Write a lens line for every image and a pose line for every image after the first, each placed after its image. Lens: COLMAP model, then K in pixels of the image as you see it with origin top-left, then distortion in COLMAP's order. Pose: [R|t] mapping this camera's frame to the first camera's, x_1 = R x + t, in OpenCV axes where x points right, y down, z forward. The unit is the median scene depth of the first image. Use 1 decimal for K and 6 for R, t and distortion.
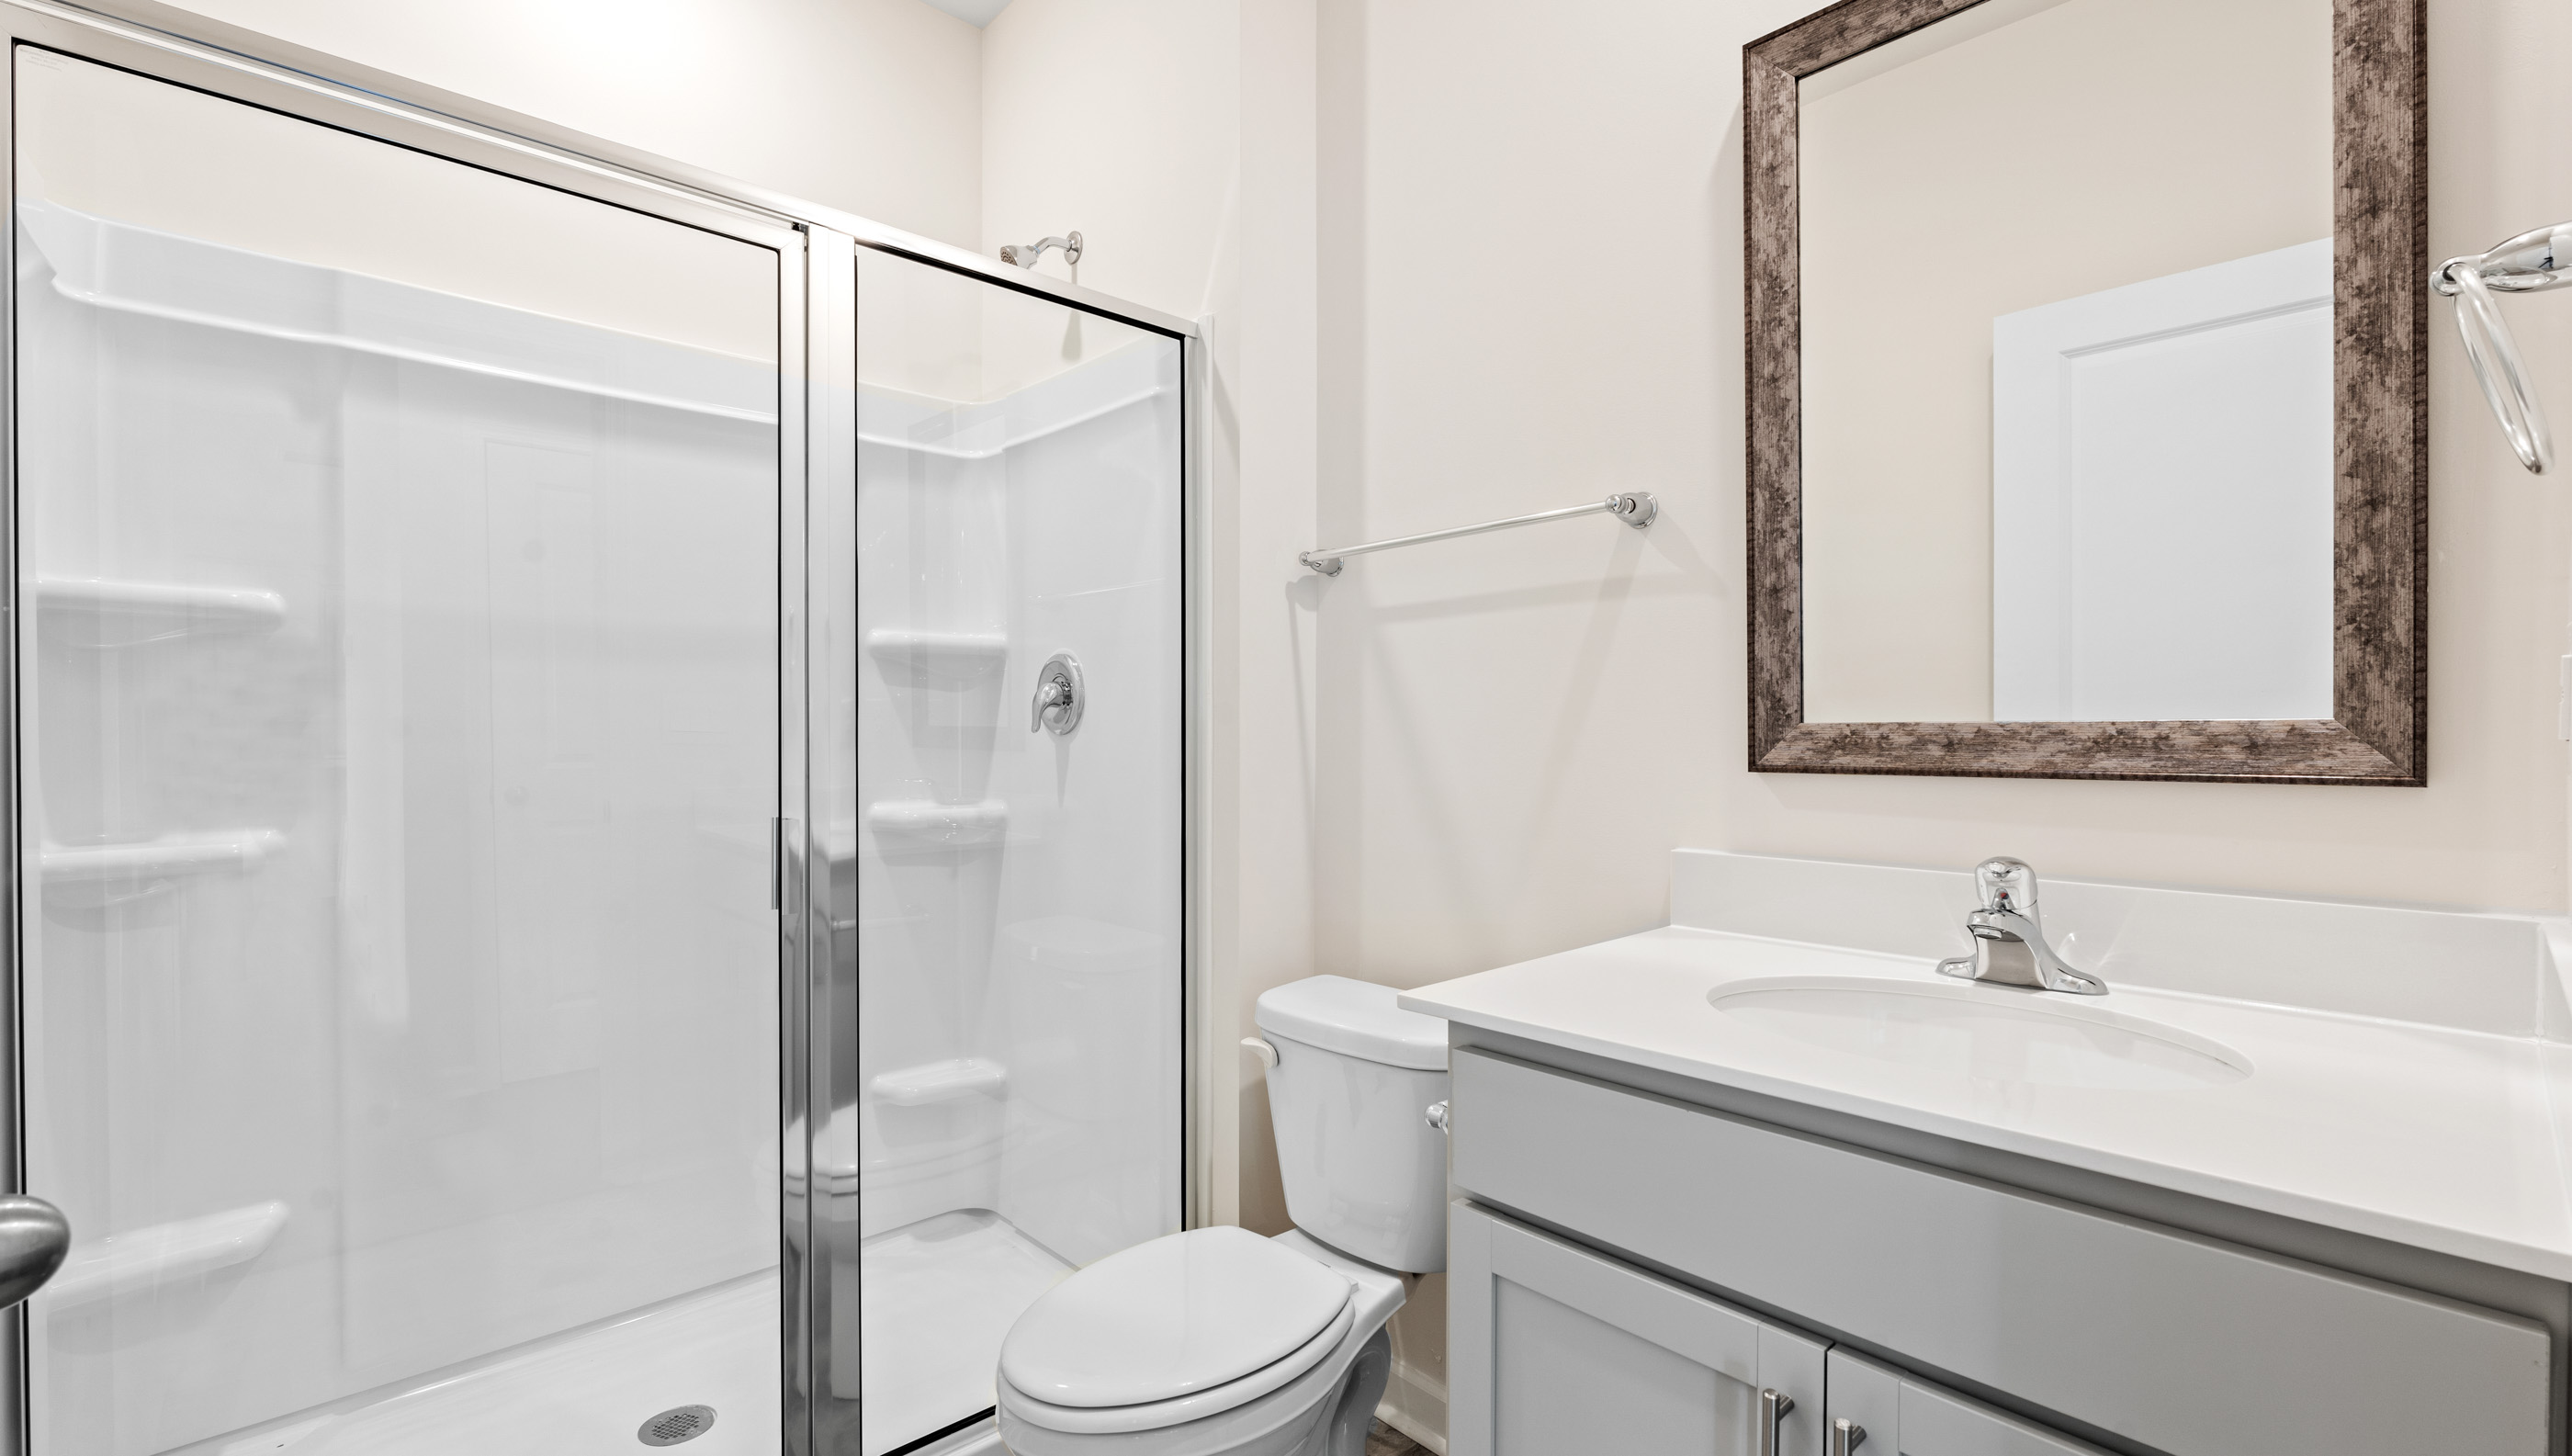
lens RADIAL K [[1111.9, 0, 1281.3], [0, 1111.9, 731.5], [0, 0, 1]] dist [-0.009122, 0.001078]
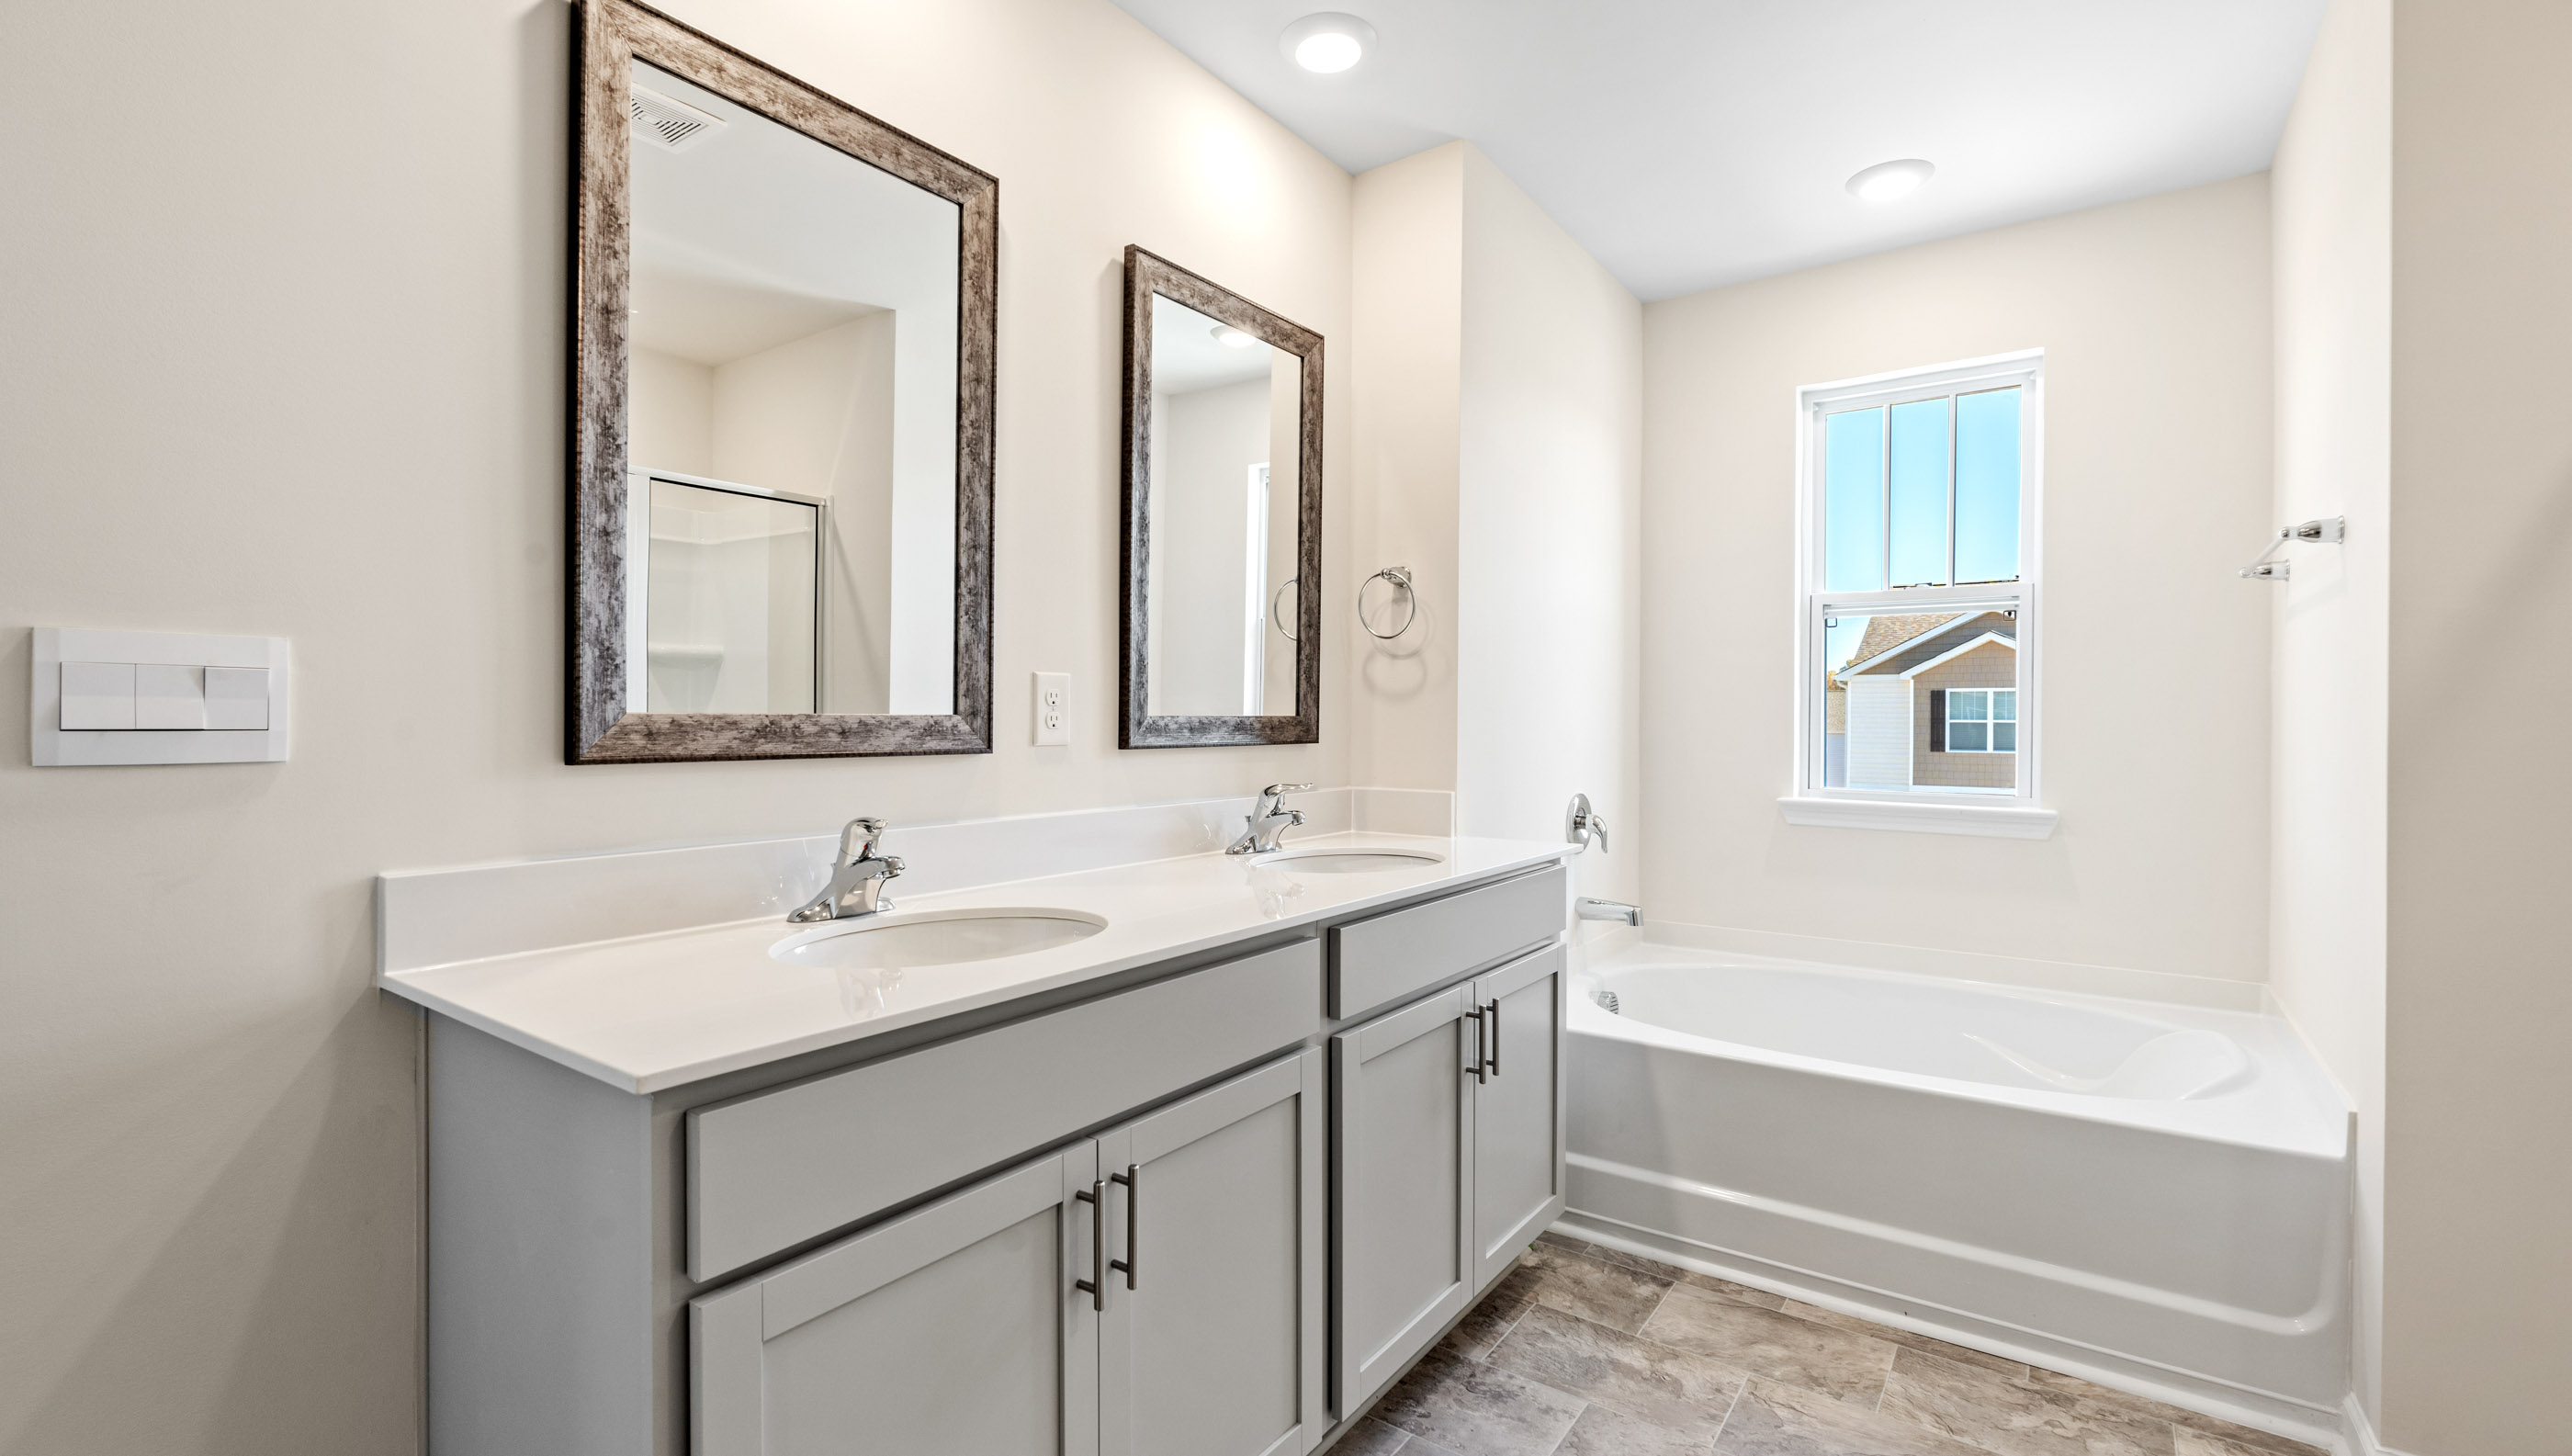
lens RADIAL K [[1111.9, 0, 1281.6], [0, 1111.9, 727.2], [0, 0, 1]] dist [-0.009122, 0.001078]
pose [[-0.189813, -0.002712, 0.981817, -0.671996], [-0.000765, 0.999996, 0.002614, 0.002020], [-0.981820, -0.000254, -0.189814, 0.689513]]
